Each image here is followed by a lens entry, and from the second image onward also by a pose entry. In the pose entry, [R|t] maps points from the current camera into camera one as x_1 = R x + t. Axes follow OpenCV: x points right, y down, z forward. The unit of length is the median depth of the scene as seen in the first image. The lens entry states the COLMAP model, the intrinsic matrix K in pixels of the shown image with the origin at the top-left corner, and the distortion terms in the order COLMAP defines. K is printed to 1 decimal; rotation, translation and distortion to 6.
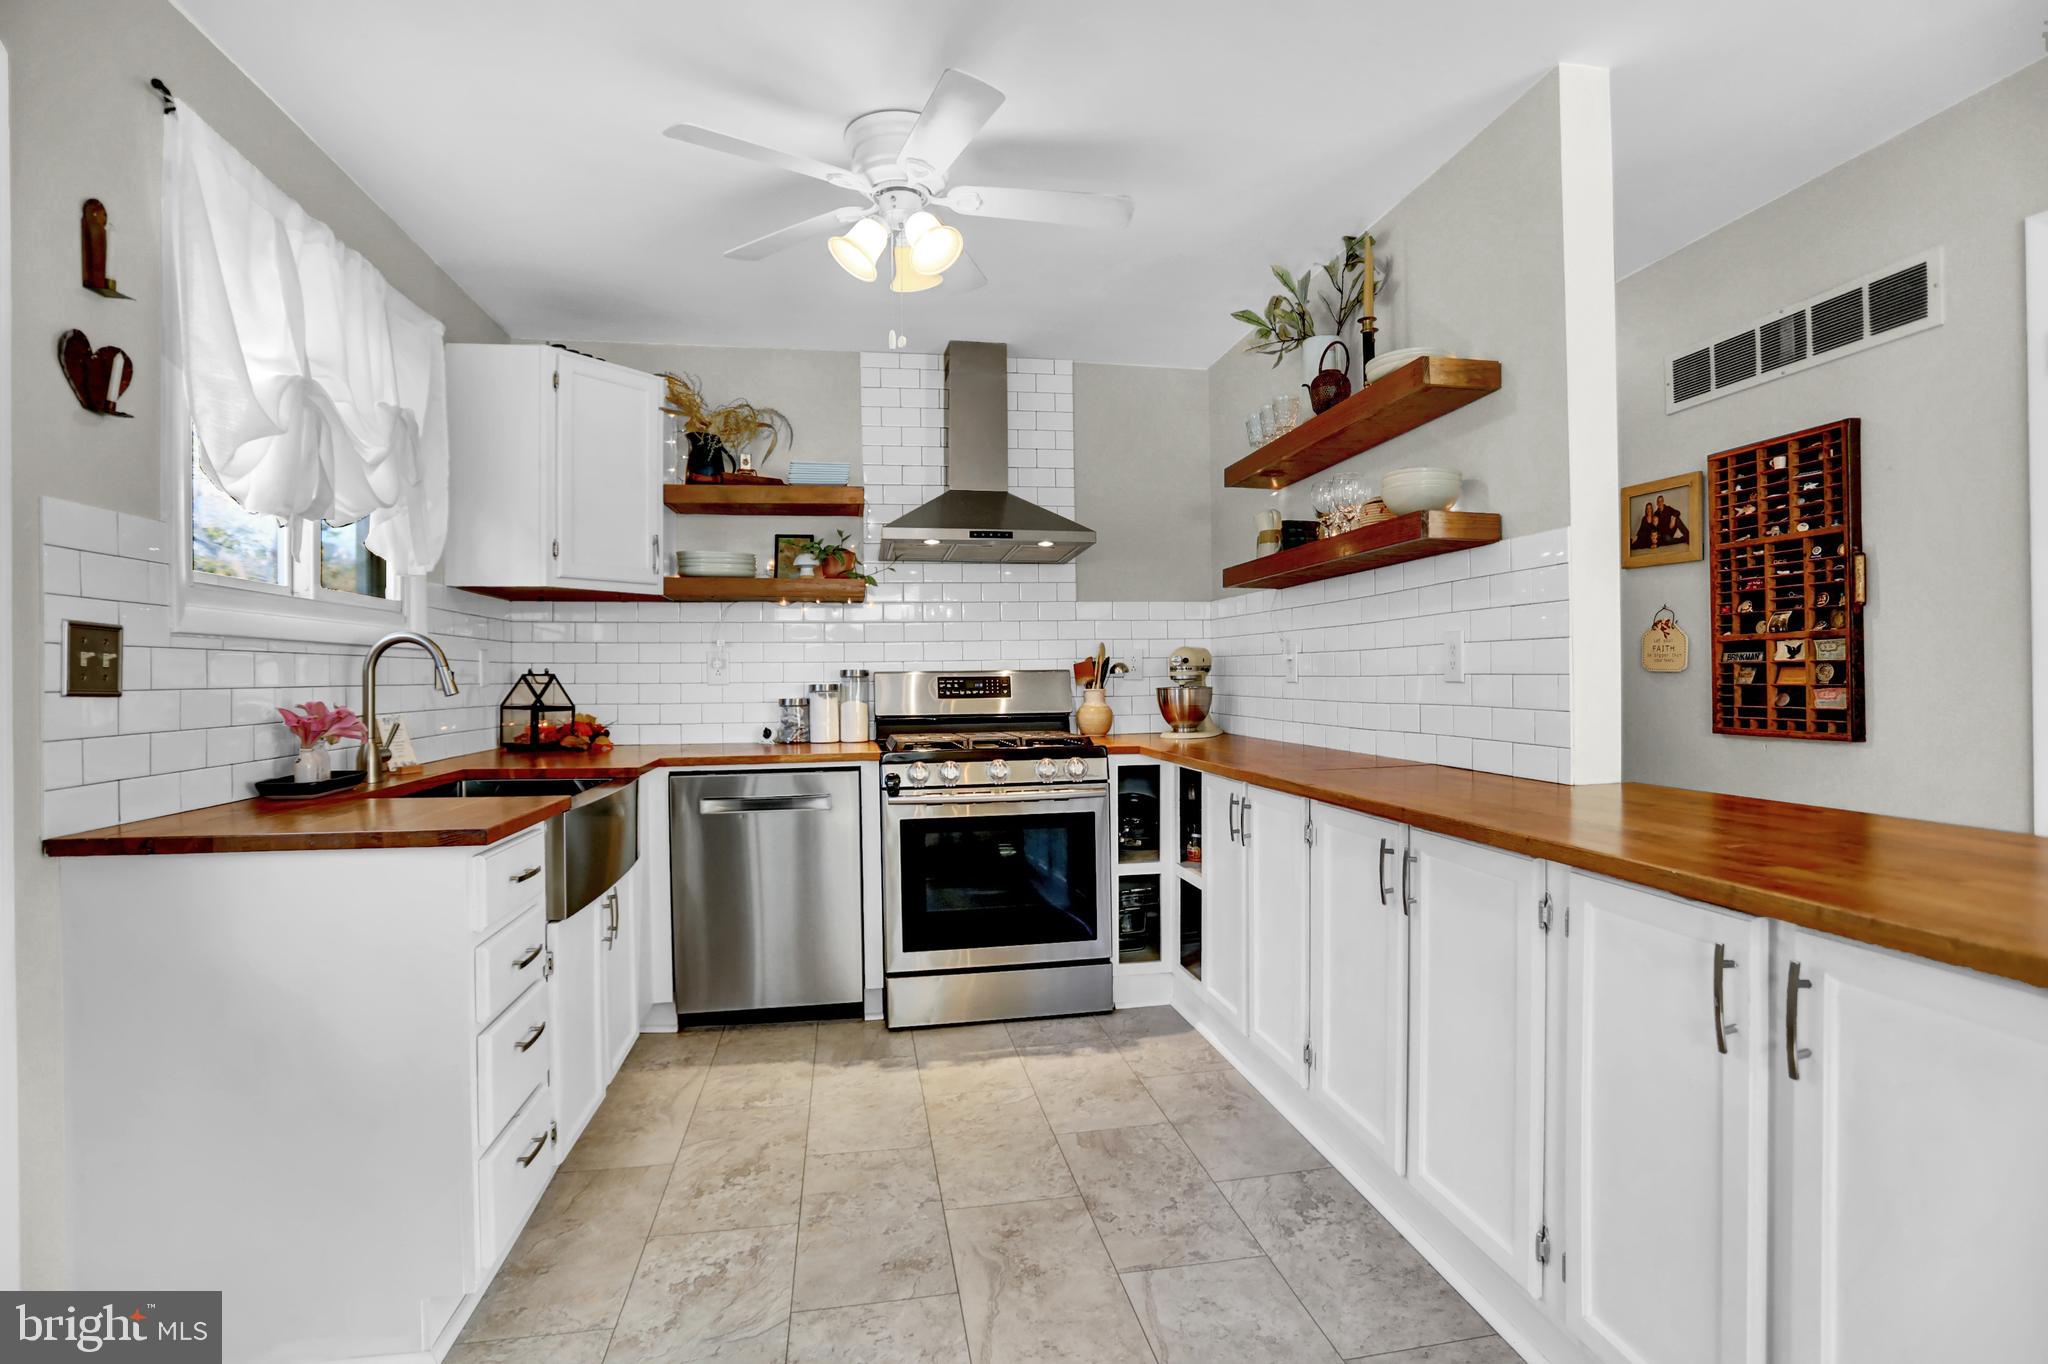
lens RADIAL K [[976.9, 0, 1028.3], [0, 976.9, 666.4], [0, 0, 1]] dist [-0.074946, 0.029228]
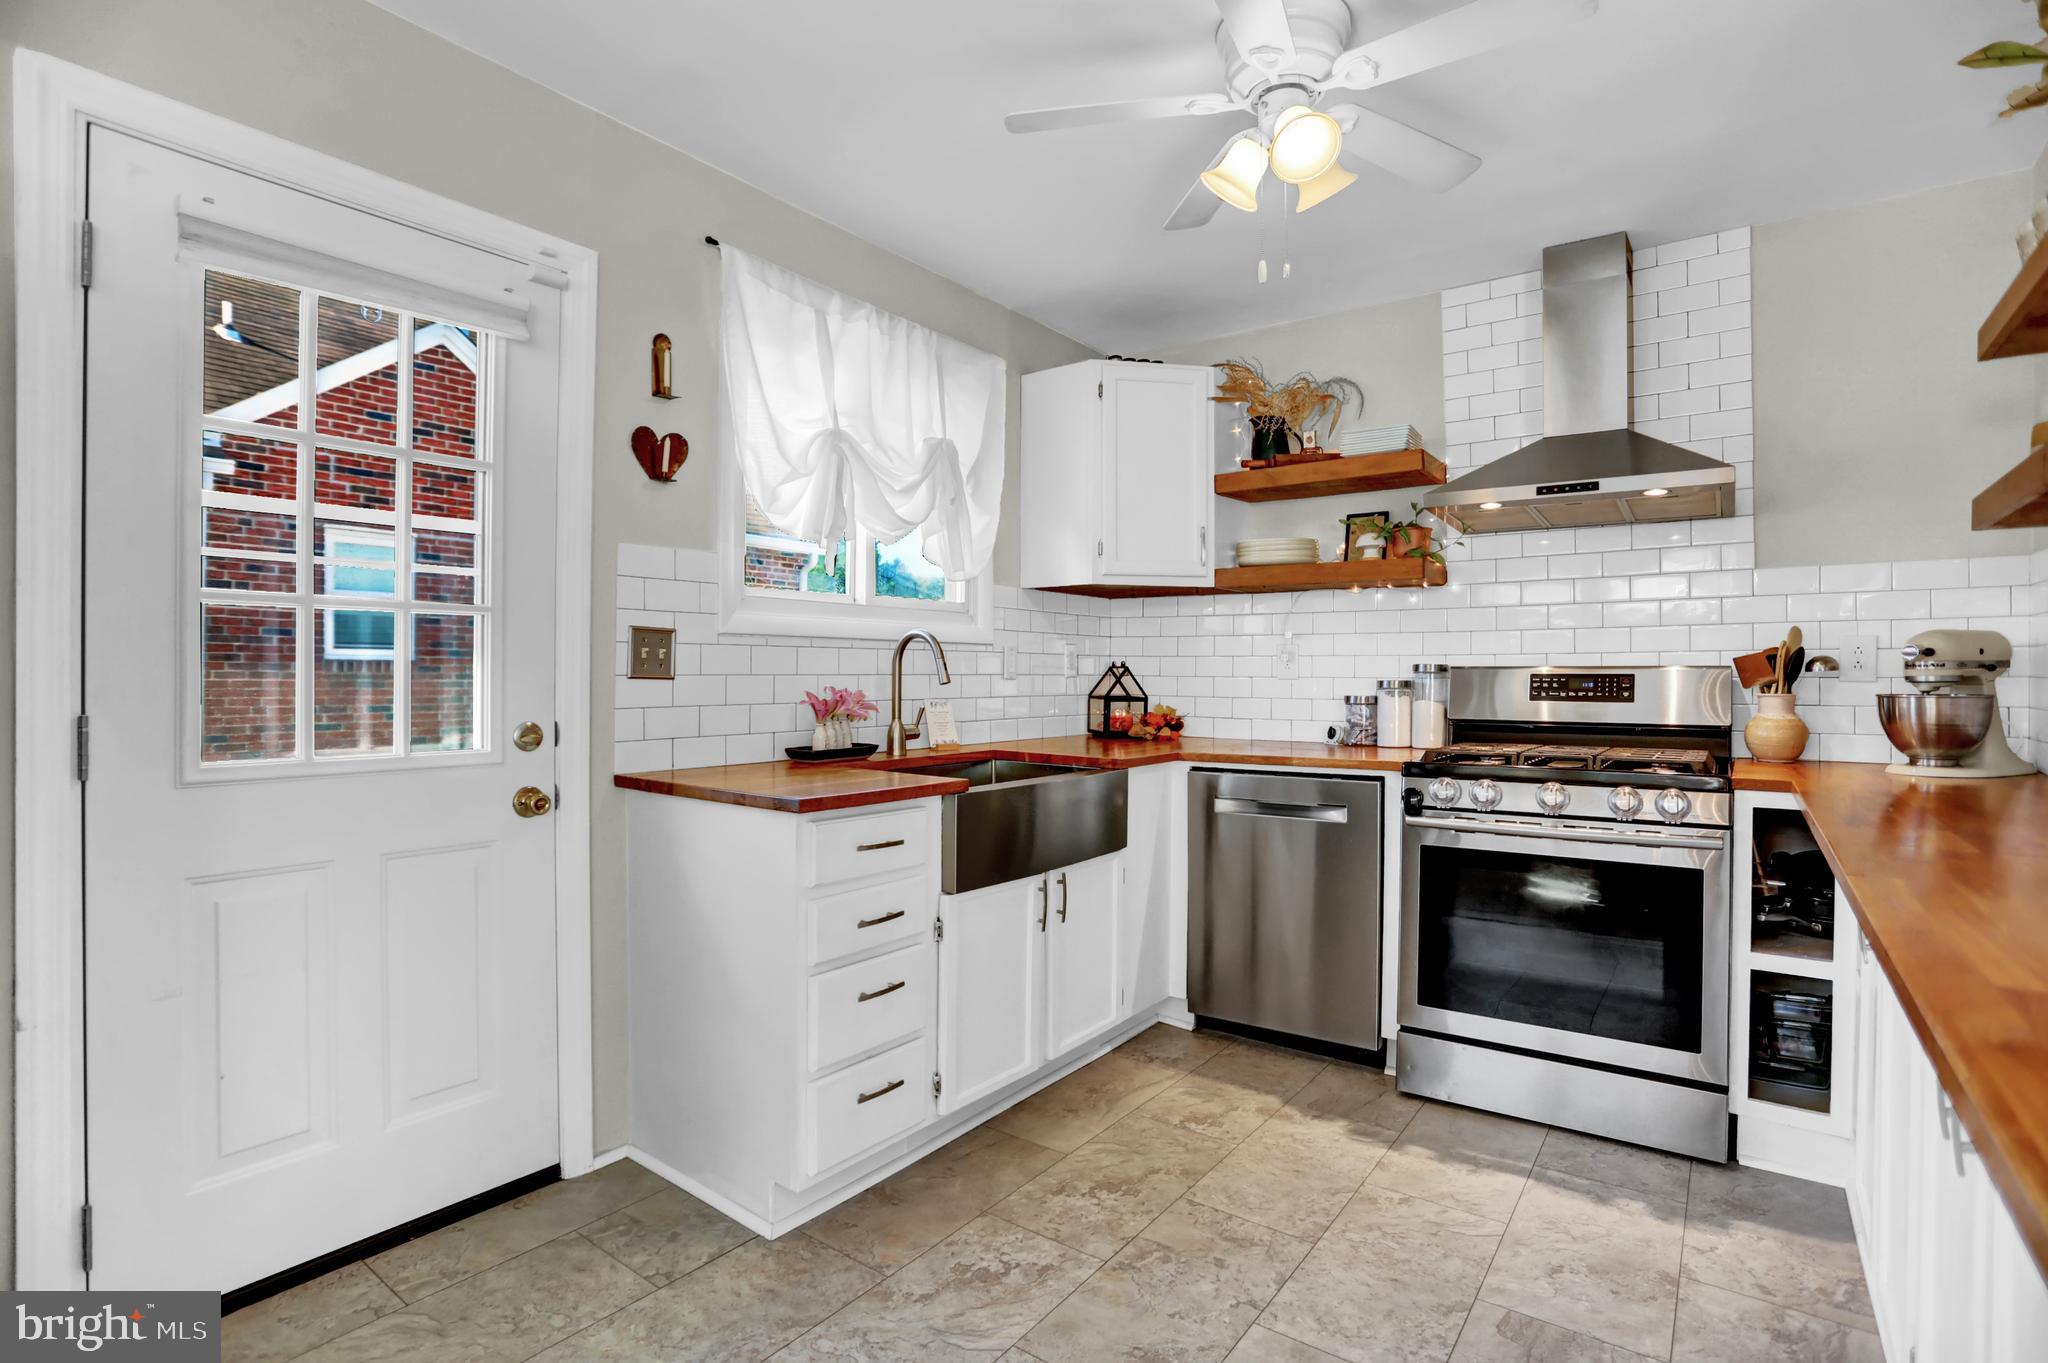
lens RADIAL K [[976.9, 0, 1028.3], [0, 976.9, 665.9], [0, 0, 1]] dist [-0.074946, 0.029228]
pose [[0.686884, 0.006434, -0.726738, 0.230454], [-0.002439, 0.999976, 0.006548, 0.000483], [0.726763, -0.002725, 0.686883, 0.191949]]
